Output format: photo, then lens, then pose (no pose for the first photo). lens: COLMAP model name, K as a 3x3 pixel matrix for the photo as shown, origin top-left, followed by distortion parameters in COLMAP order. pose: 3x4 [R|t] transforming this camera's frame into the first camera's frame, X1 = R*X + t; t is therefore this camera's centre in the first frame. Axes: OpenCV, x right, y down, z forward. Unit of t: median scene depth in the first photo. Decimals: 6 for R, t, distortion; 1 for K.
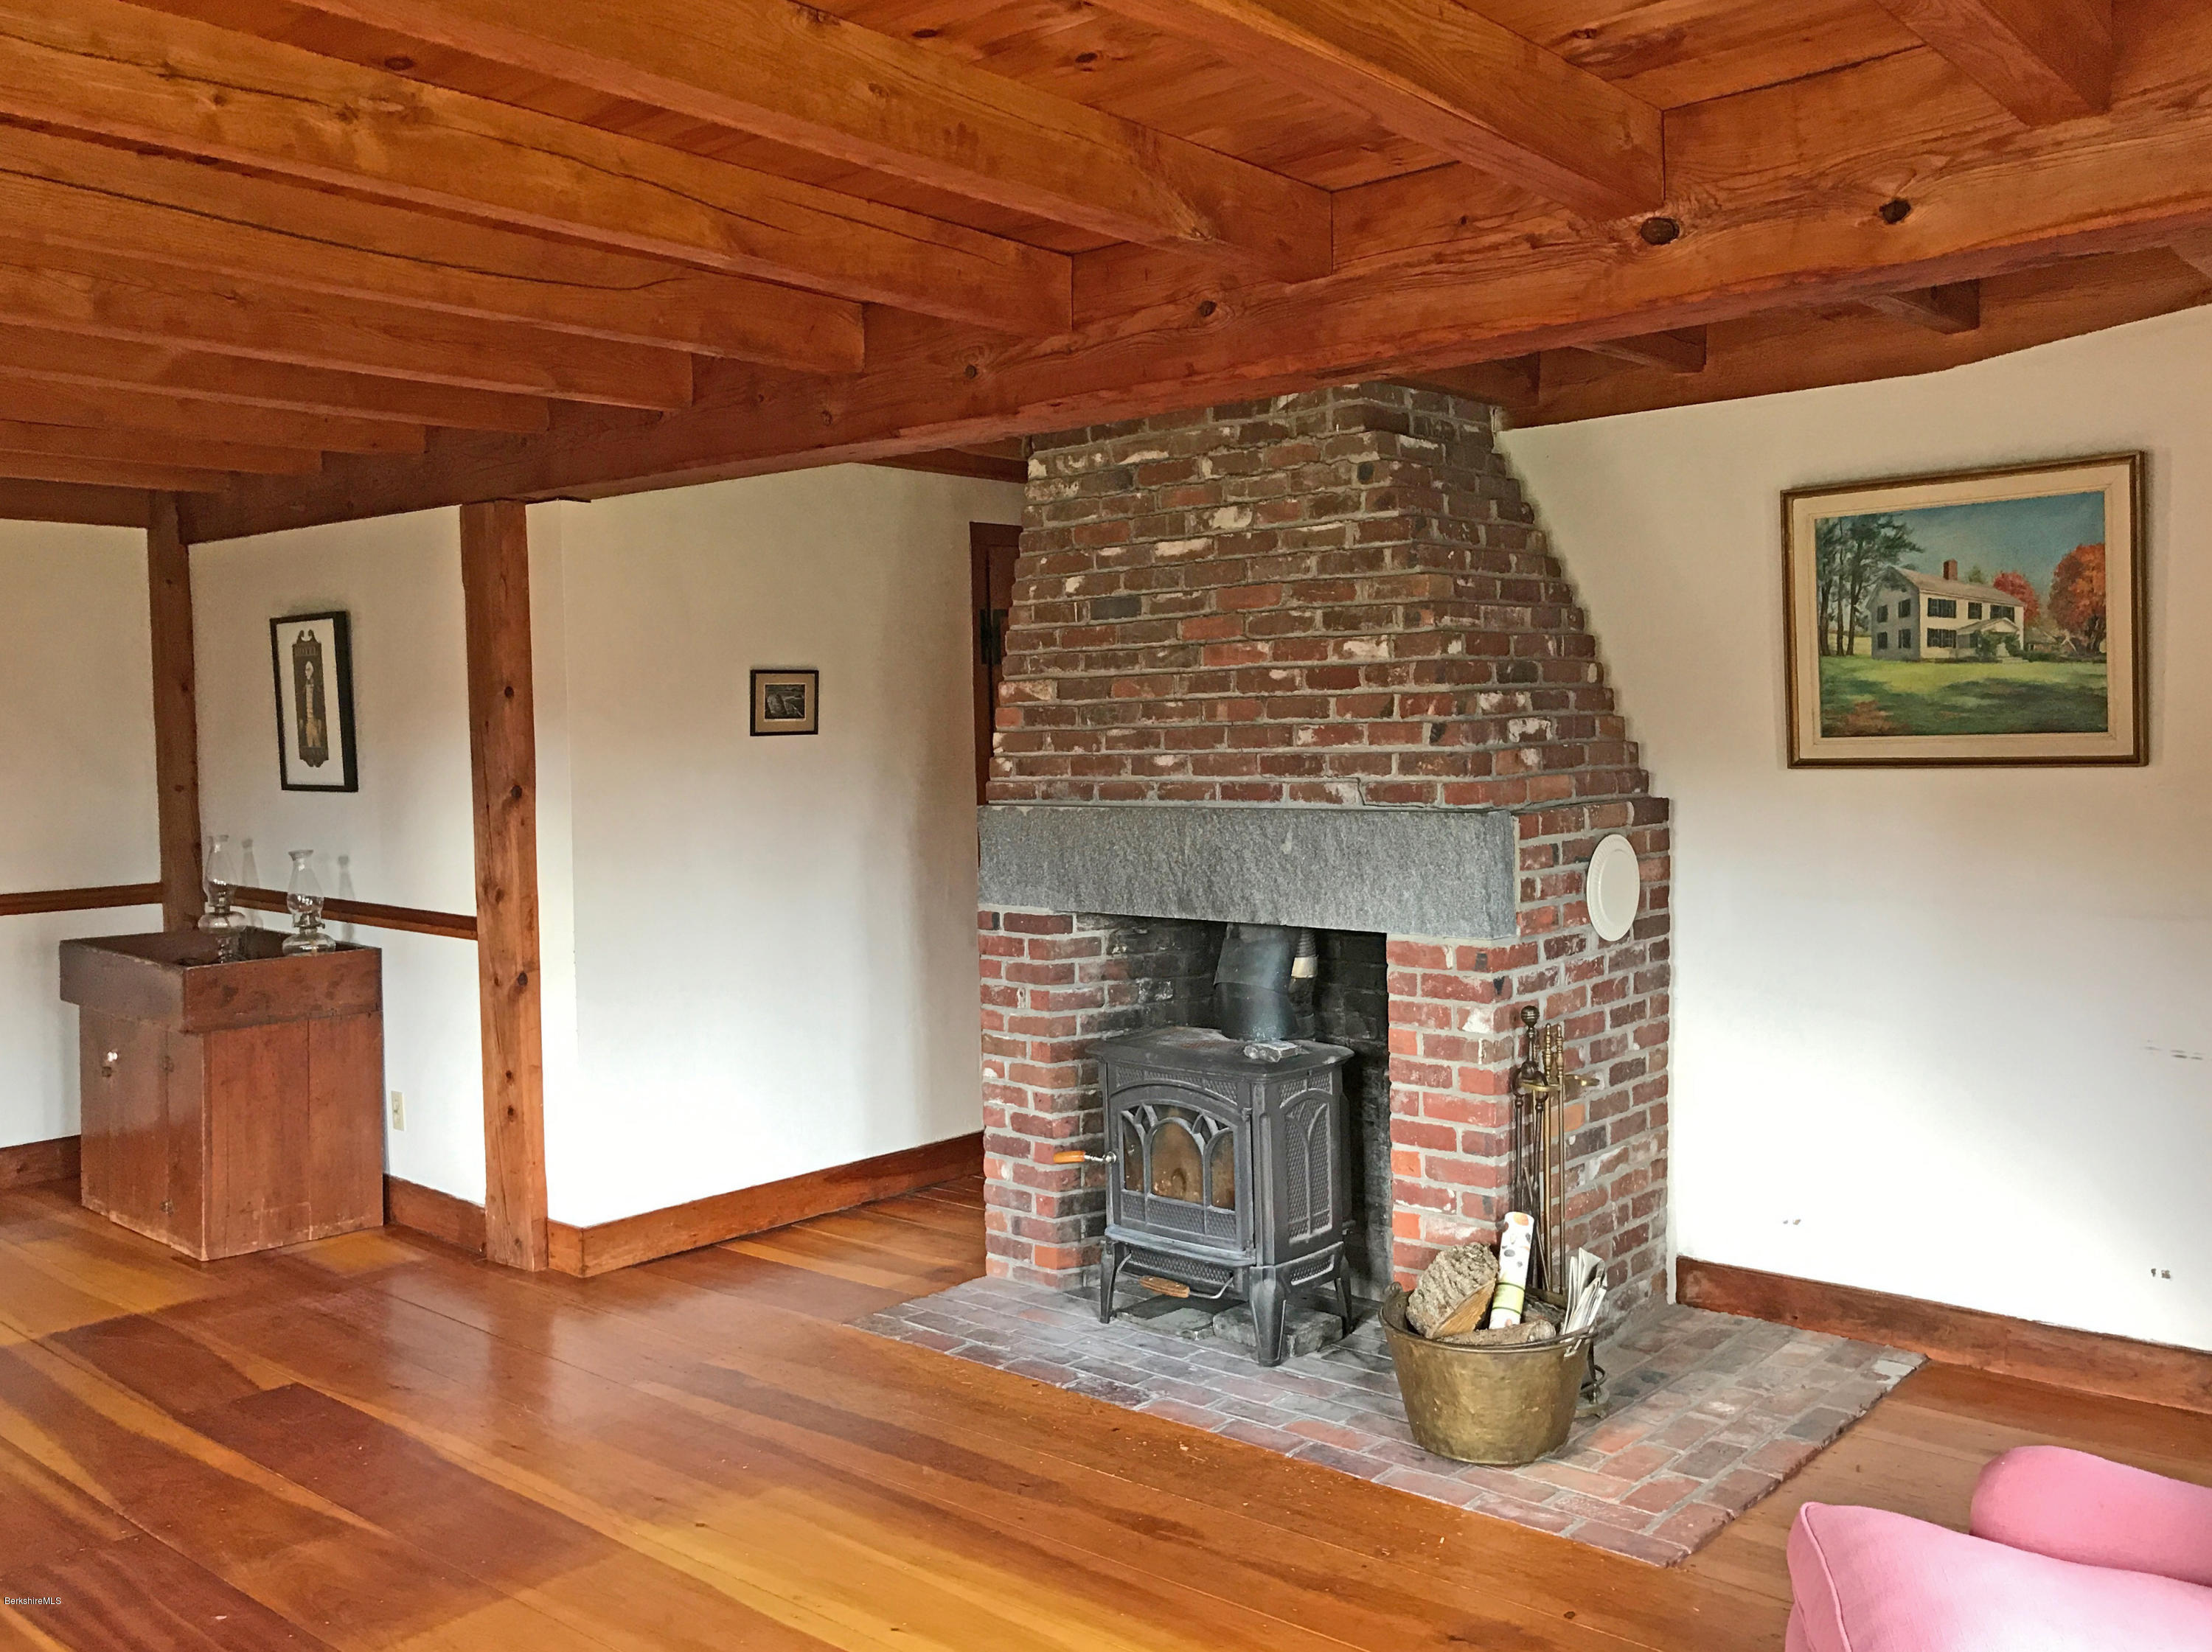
lens RADIAL K [[1868.0, 0, 1118.5], [0, 1868.0, 813.8], [0, 0, 1]] dist [0.077063, -0.065892]
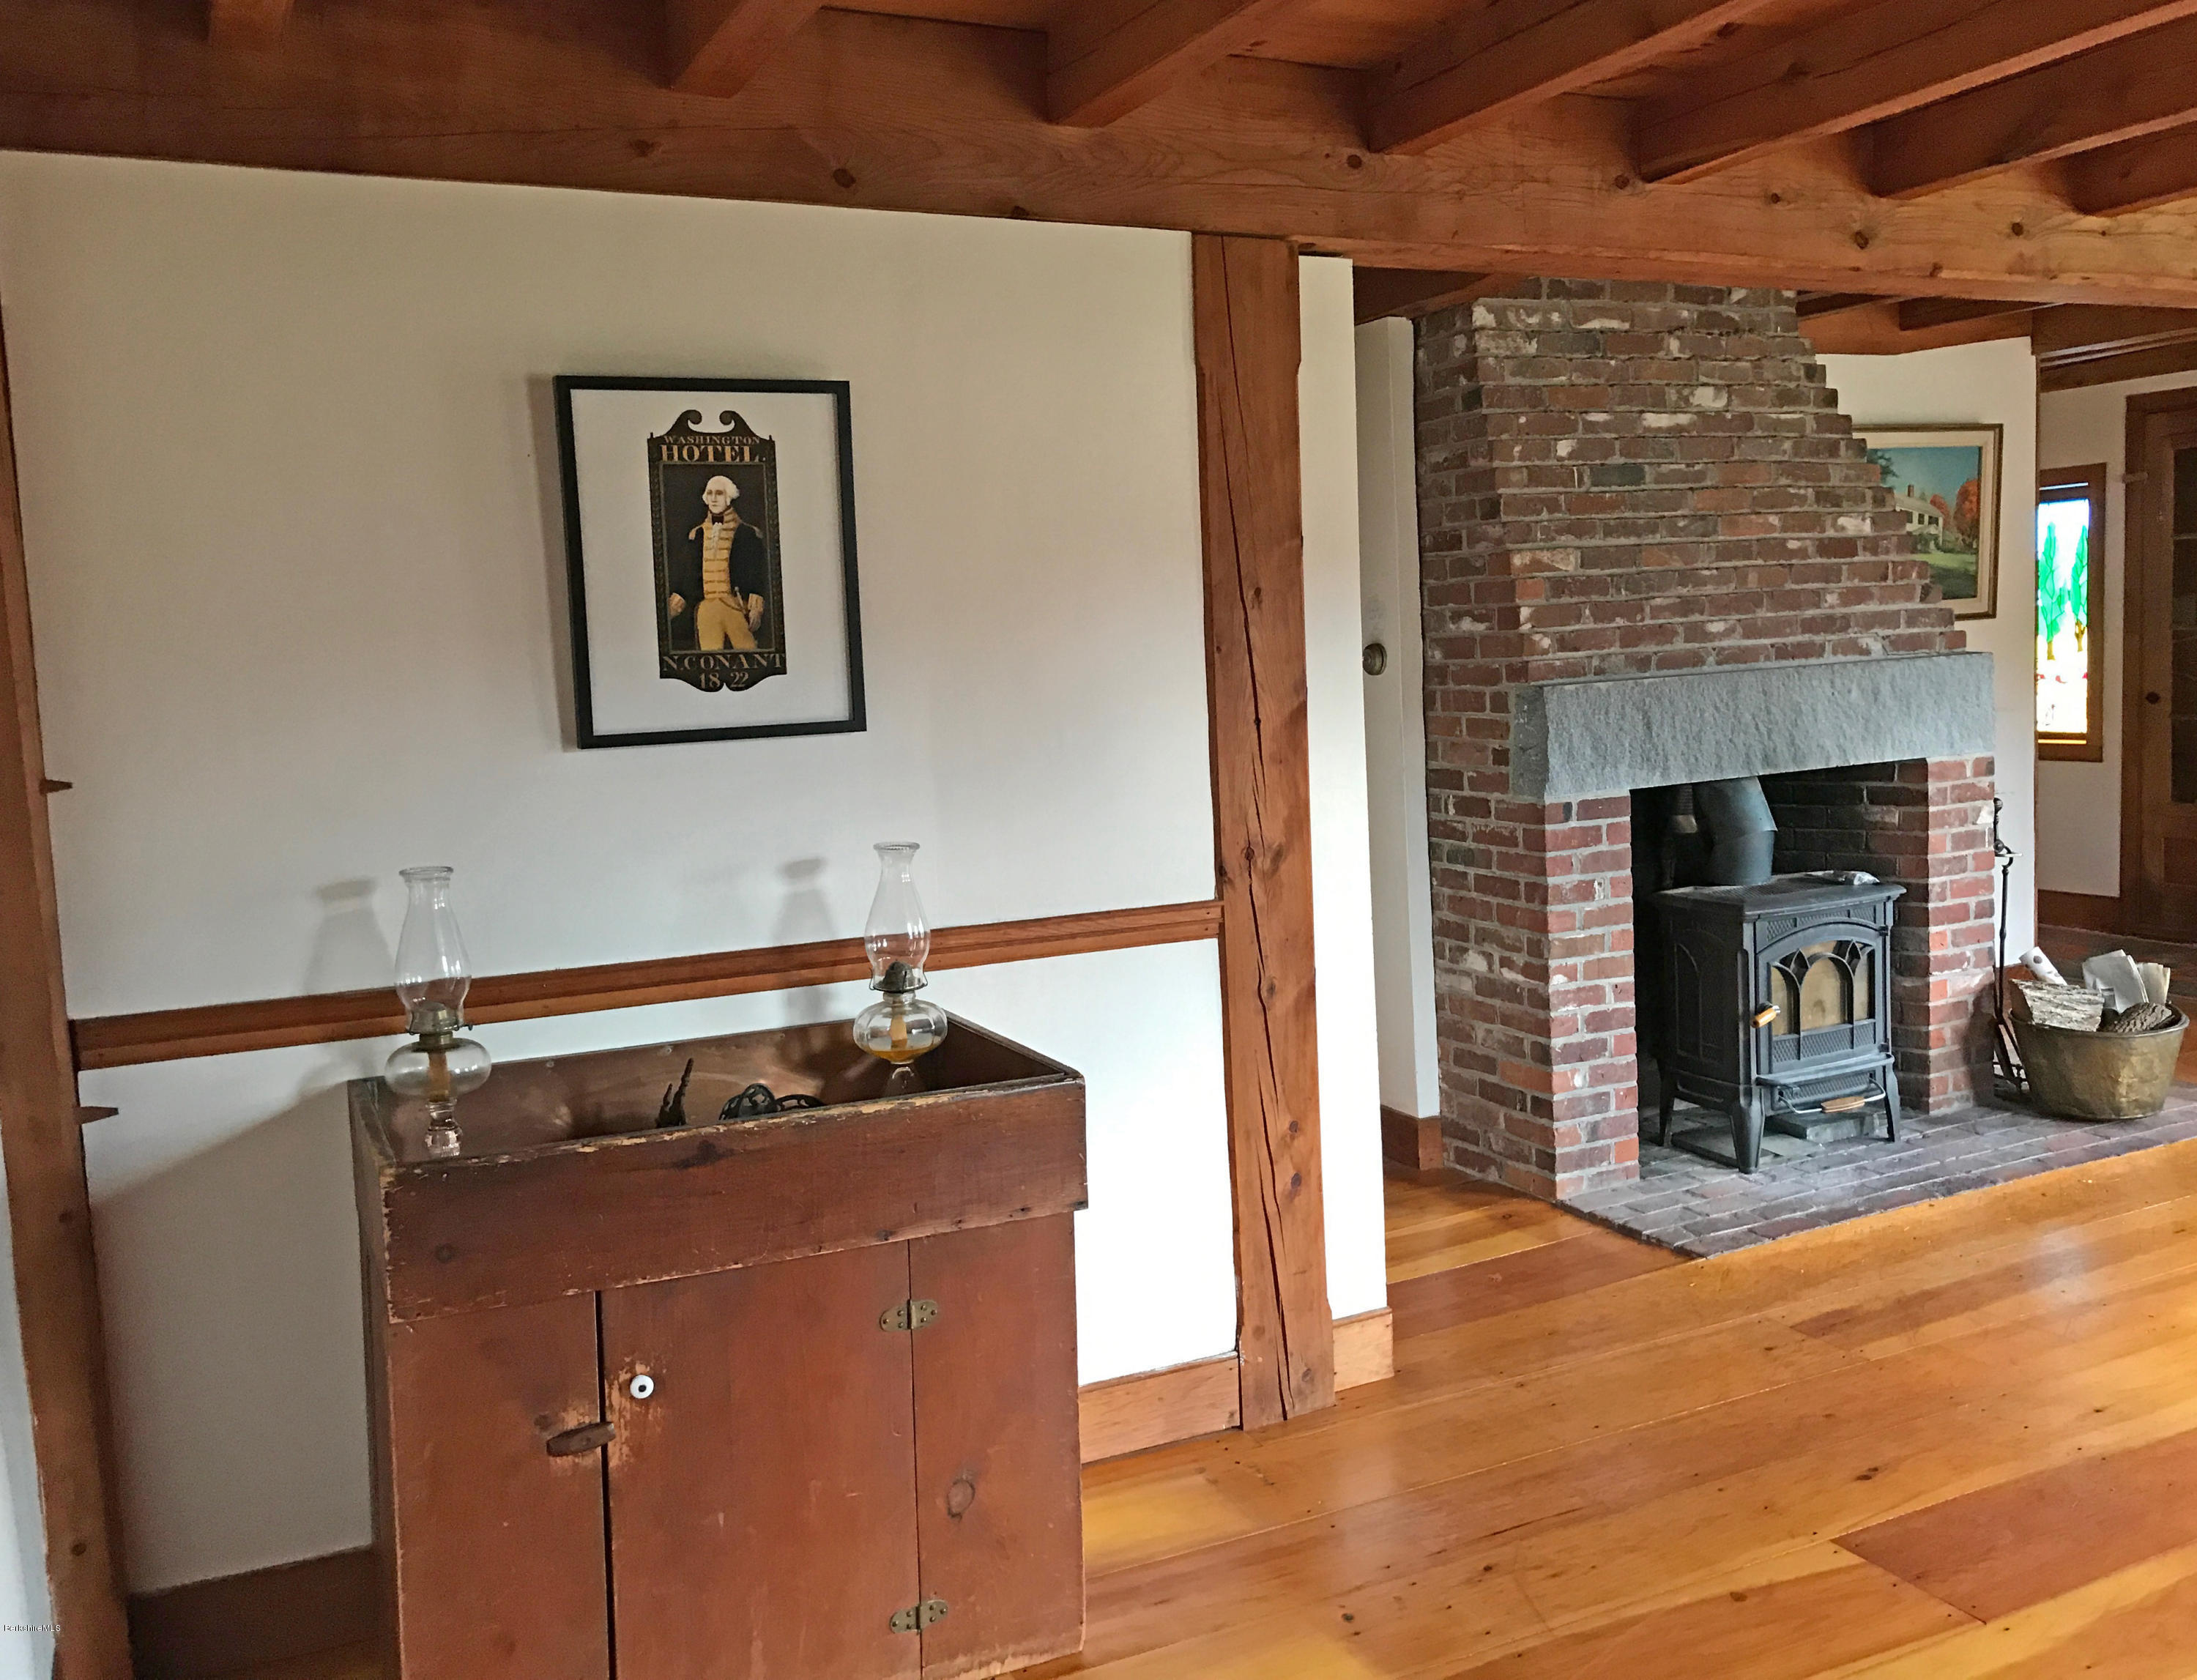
lens RADIAL K [[1842.5, 0, 1091.5], [0, 1842.5, 819.3], [0, 0, 1]] dist [0.003197, 0.012913]
pose [[0.394733, -0.093677, 0.914008, -1.095363], [0.085247, 0.994232, 0.065084, -0.019317], [-0.914833, 0.052225, 0.400441, 0.950851]]
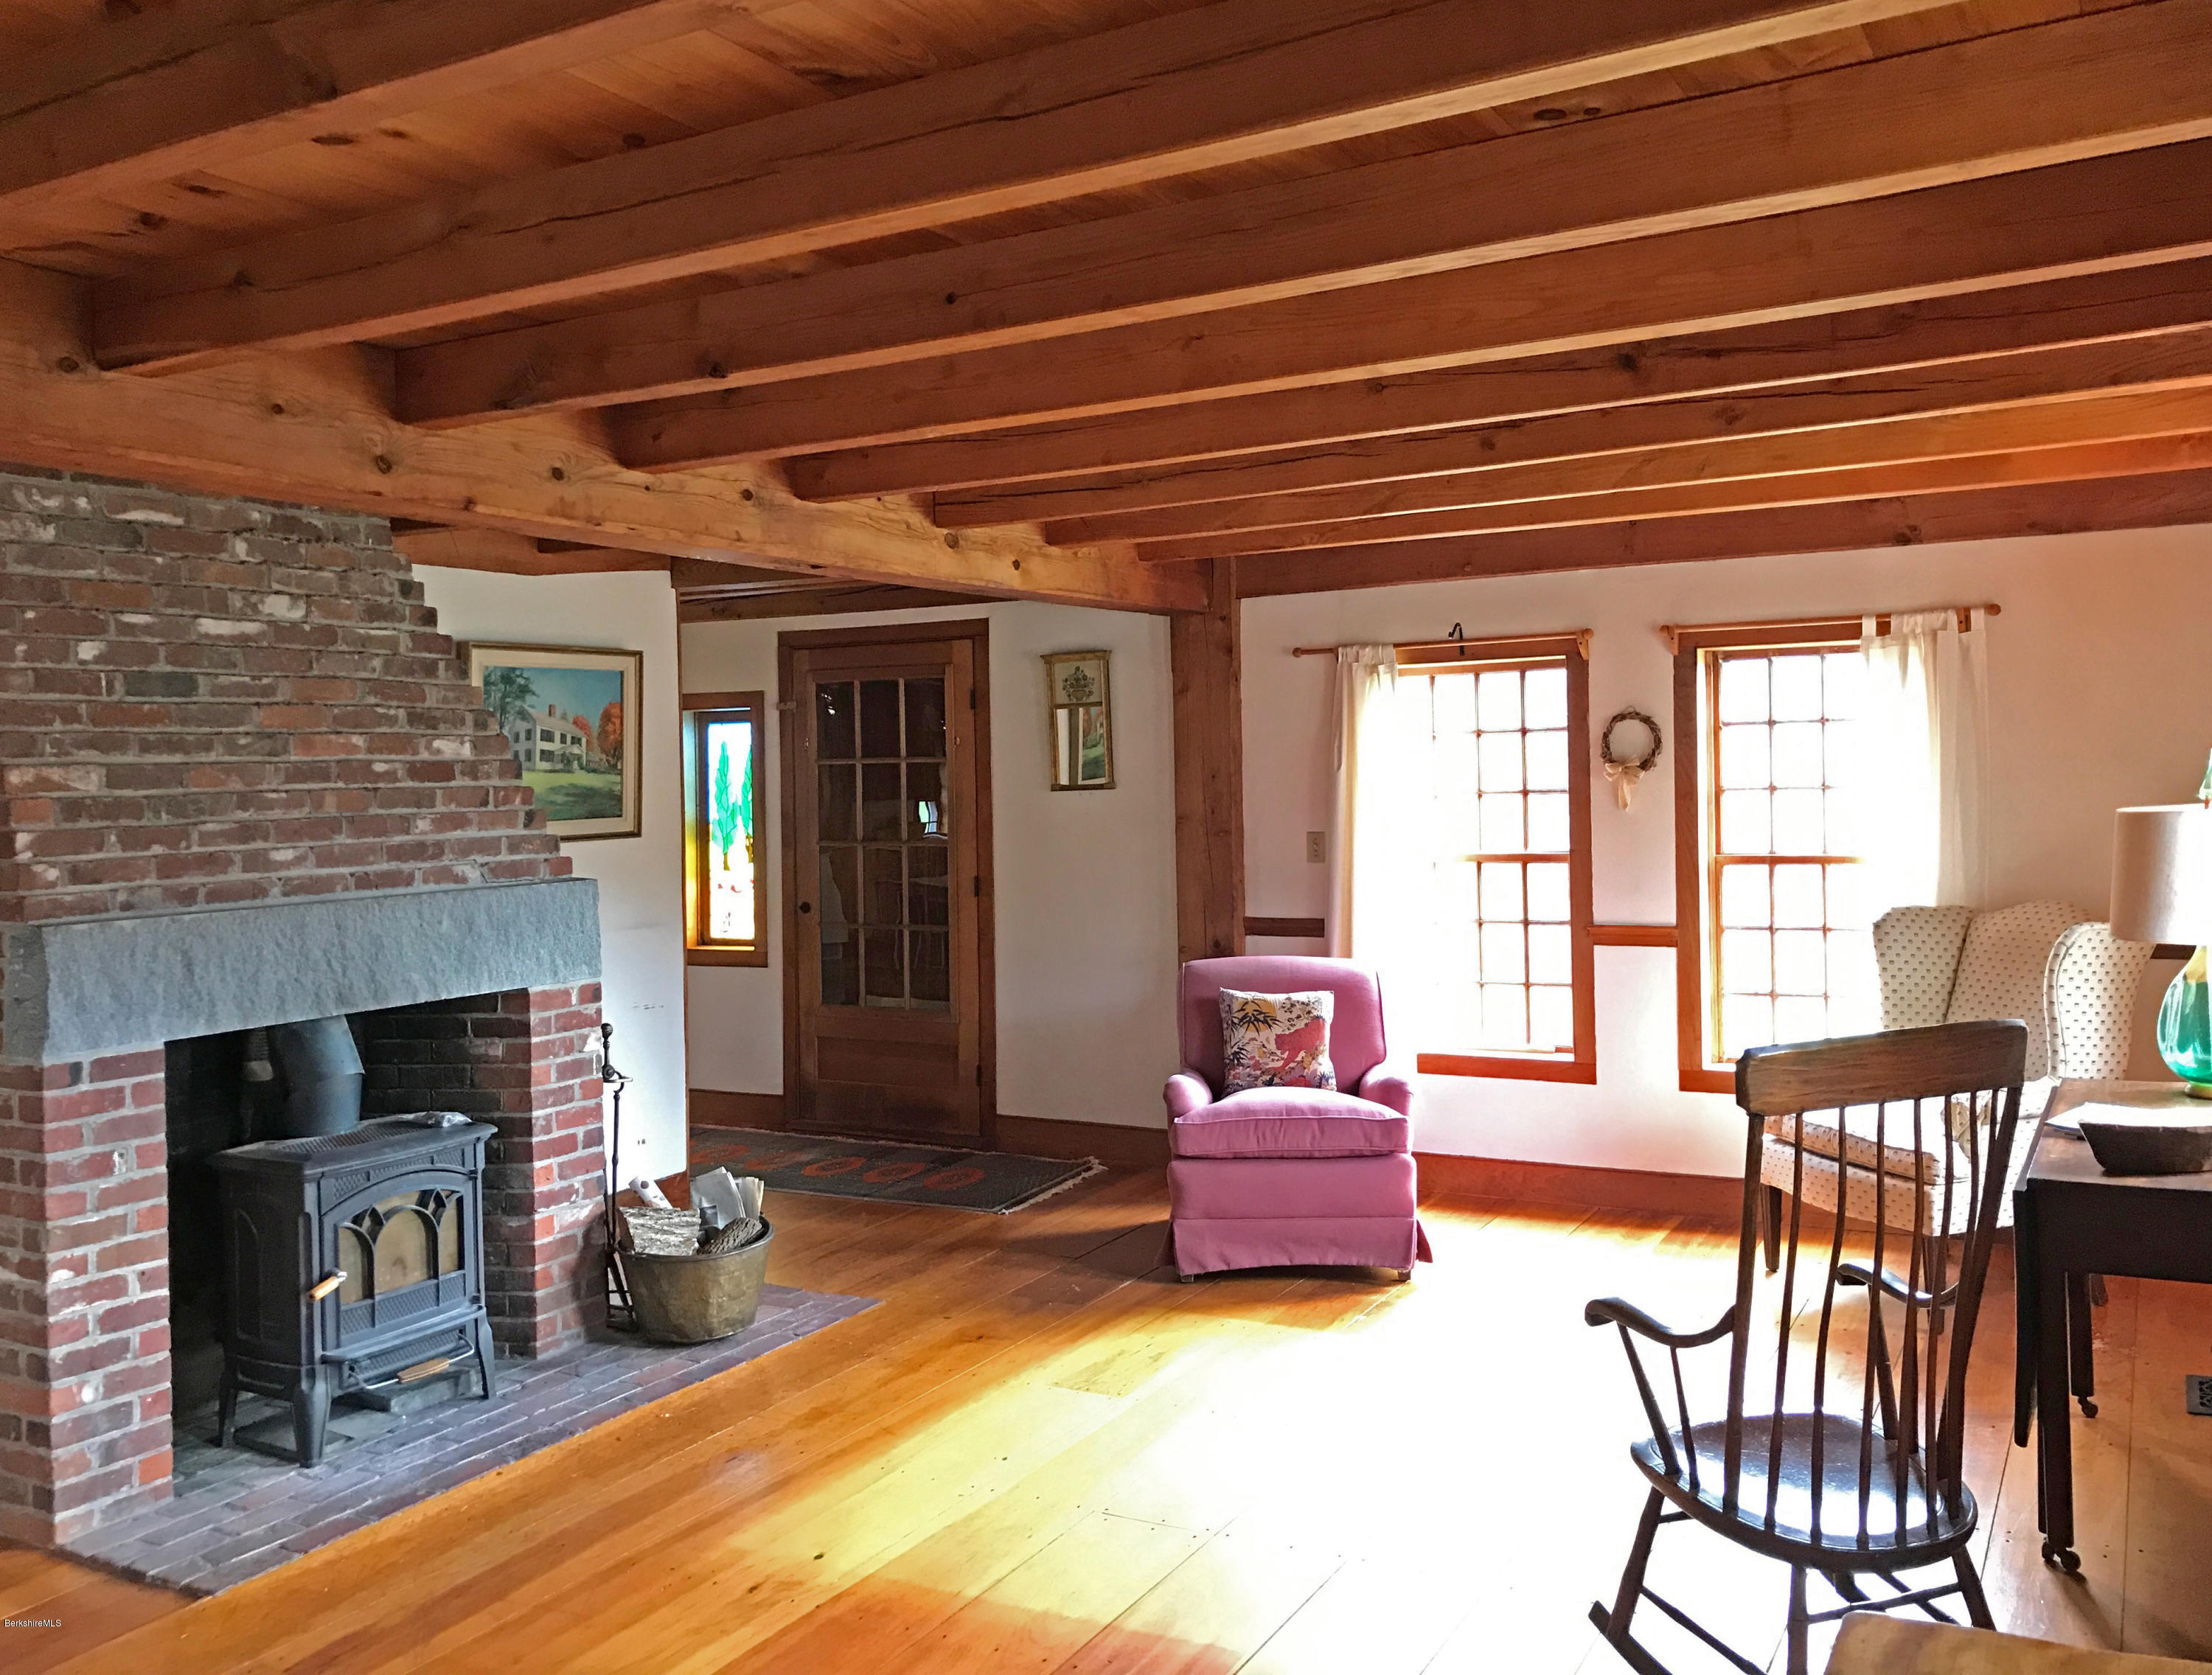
lens RADIAL K [[1855.0, 0, 1096.3], [0, 1855.0, 798.5], [0, 0, 1]] dist [0.003197, 0.012913]
pose [[-0.201075, 0.007870, 0.979544, -1.015889], [0.068188, 0.997655, 0.005982, -0.035976], [-0.977200, 0.067996, -0.201140, 0.817644]]
